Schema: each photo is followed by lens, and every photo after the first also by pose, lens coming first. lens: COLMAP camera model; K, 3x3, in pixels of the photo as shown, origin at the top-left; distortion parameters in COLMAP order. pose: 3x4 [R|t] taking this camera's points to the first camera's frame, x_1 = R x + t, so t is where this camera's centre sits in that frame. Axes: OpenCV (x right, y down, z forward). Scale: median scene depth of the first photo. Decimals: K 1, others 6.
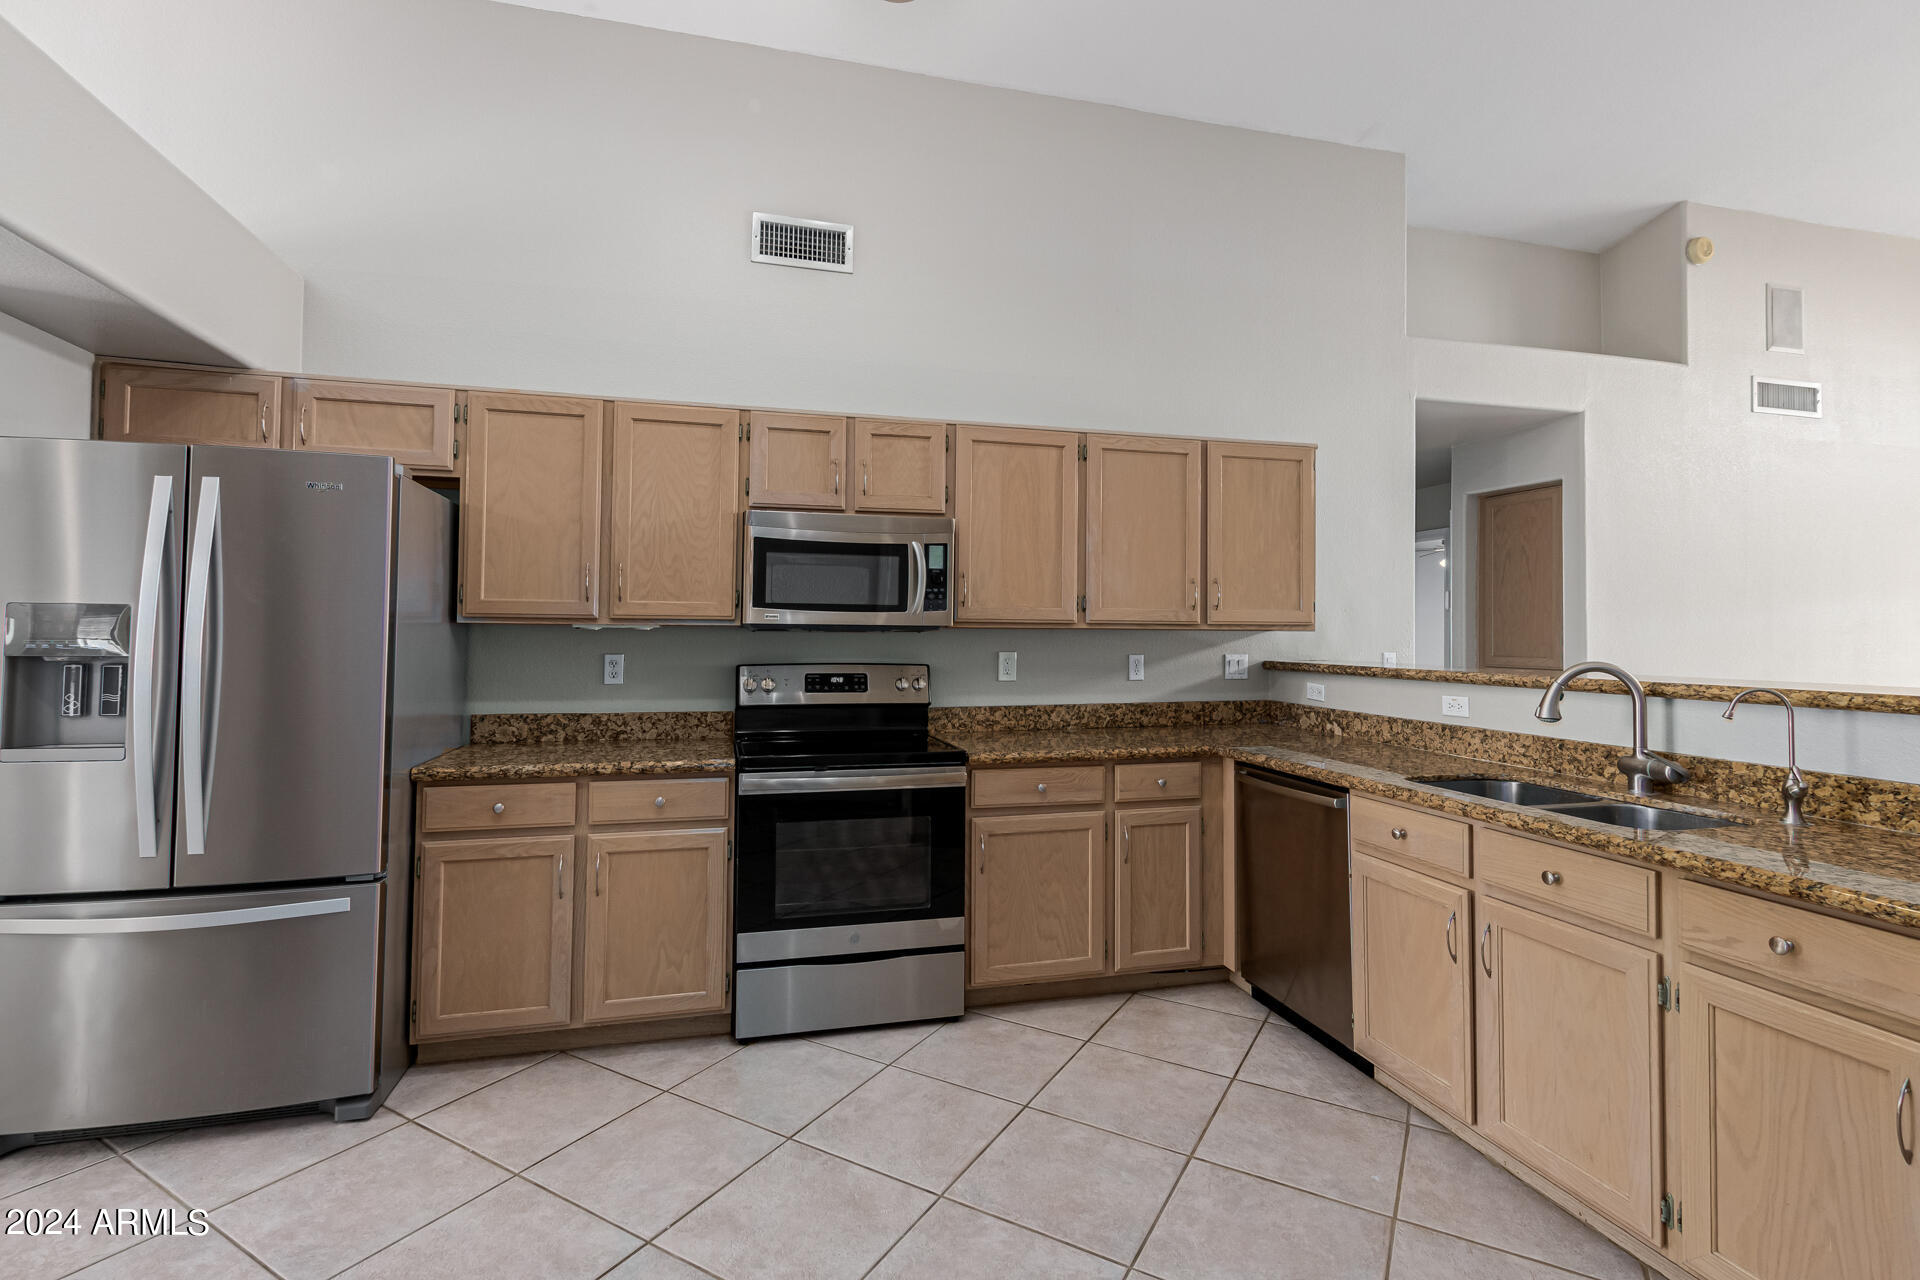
lens RADIAL K [[877.2, 0, 942.6], [0, 877.2, 612.1], [0, 0, 1]] dist [0.007201, -0.002806]
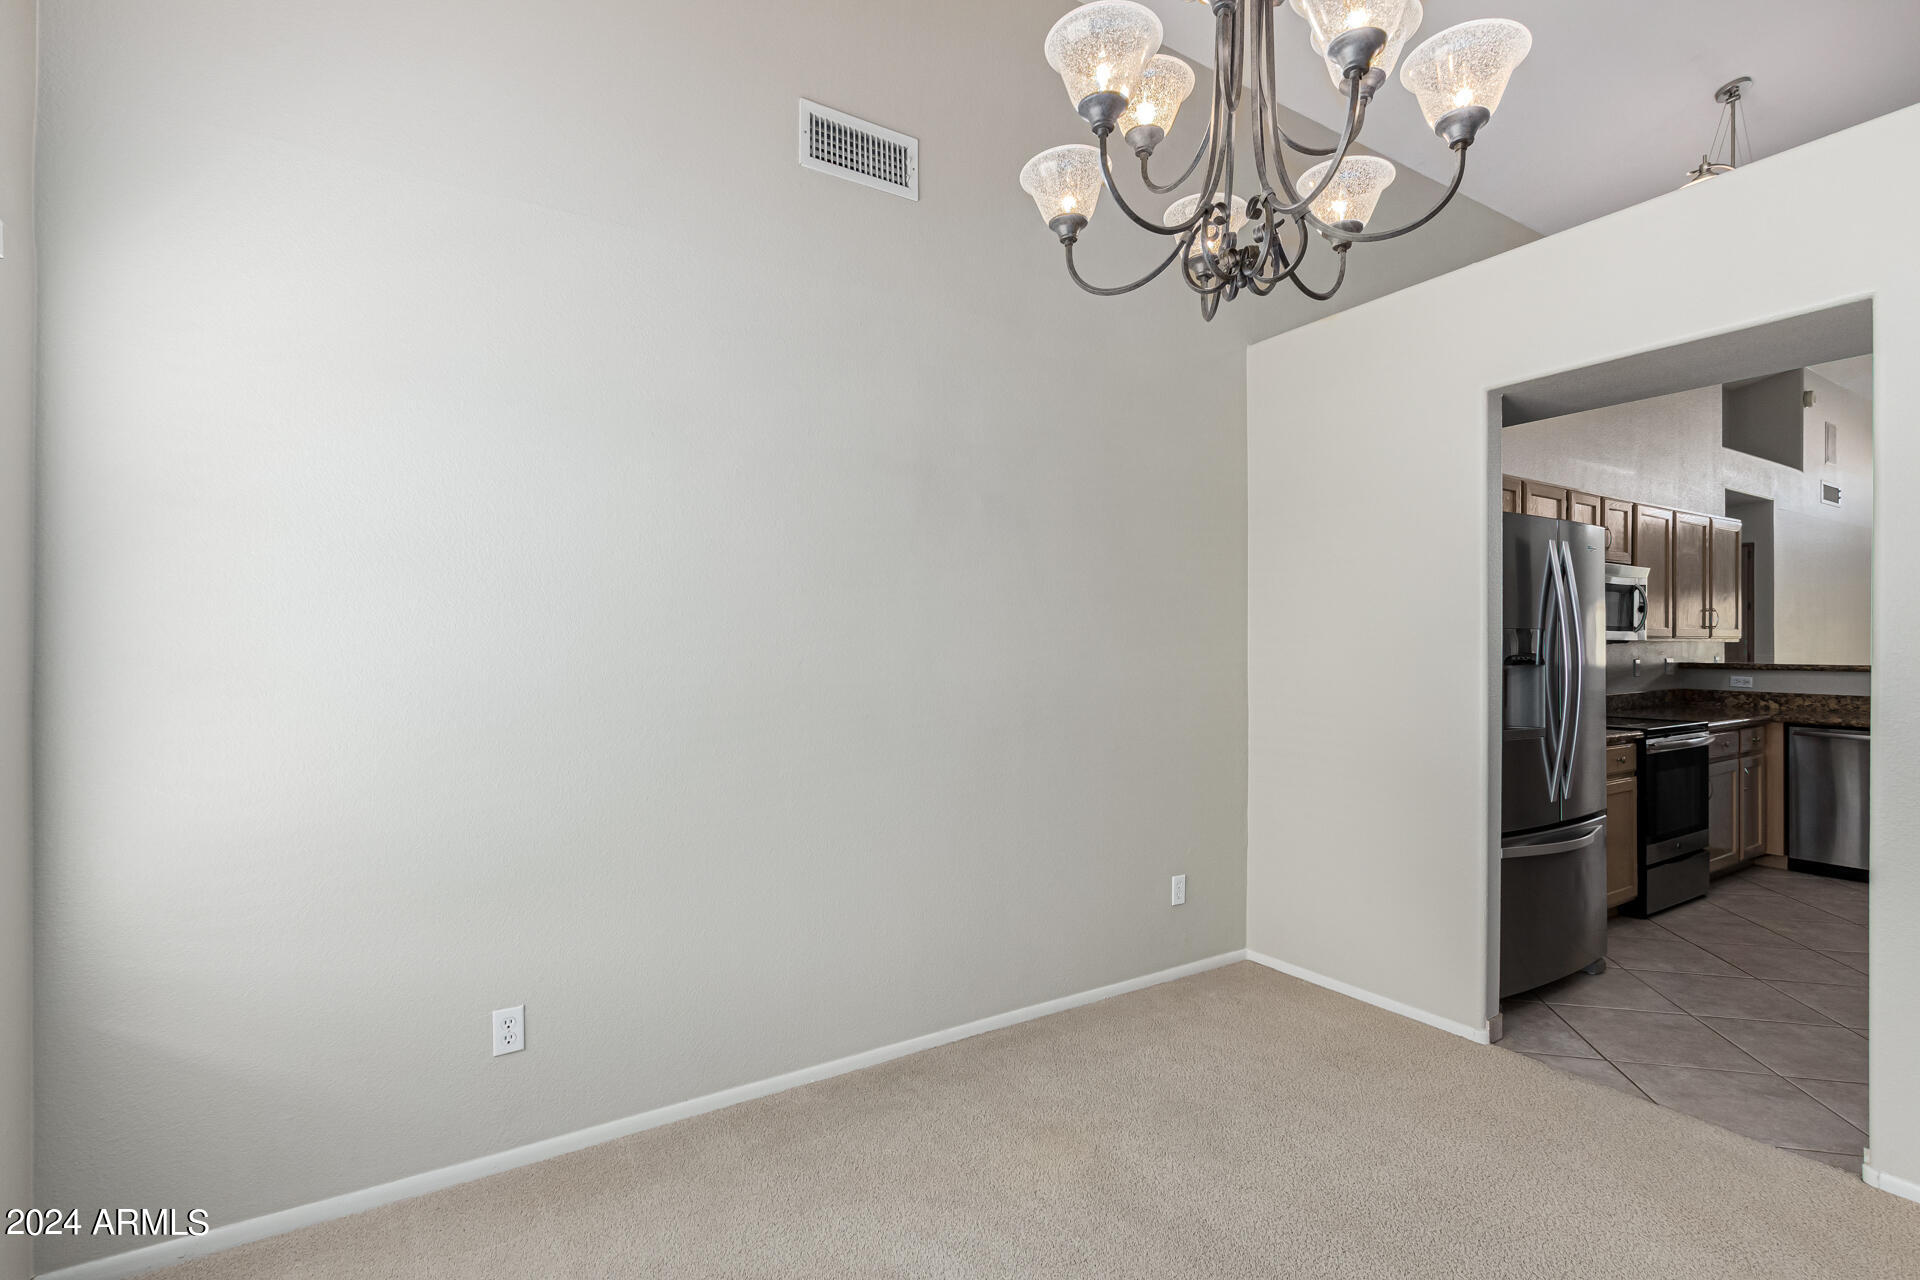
lens RADIAL K [[877.2, 0, 961.9], [0, 877.2, 645.8], [0, 0, 1]] dist [0.007201, -0.002806]
pose [[0.950599, -0.004960, 0.310383, -1.688078], [-0.003833, 0.999609, 0.027713, -0.012531], [-0.310399, -0.027534, 0.950208, -0.055050]]
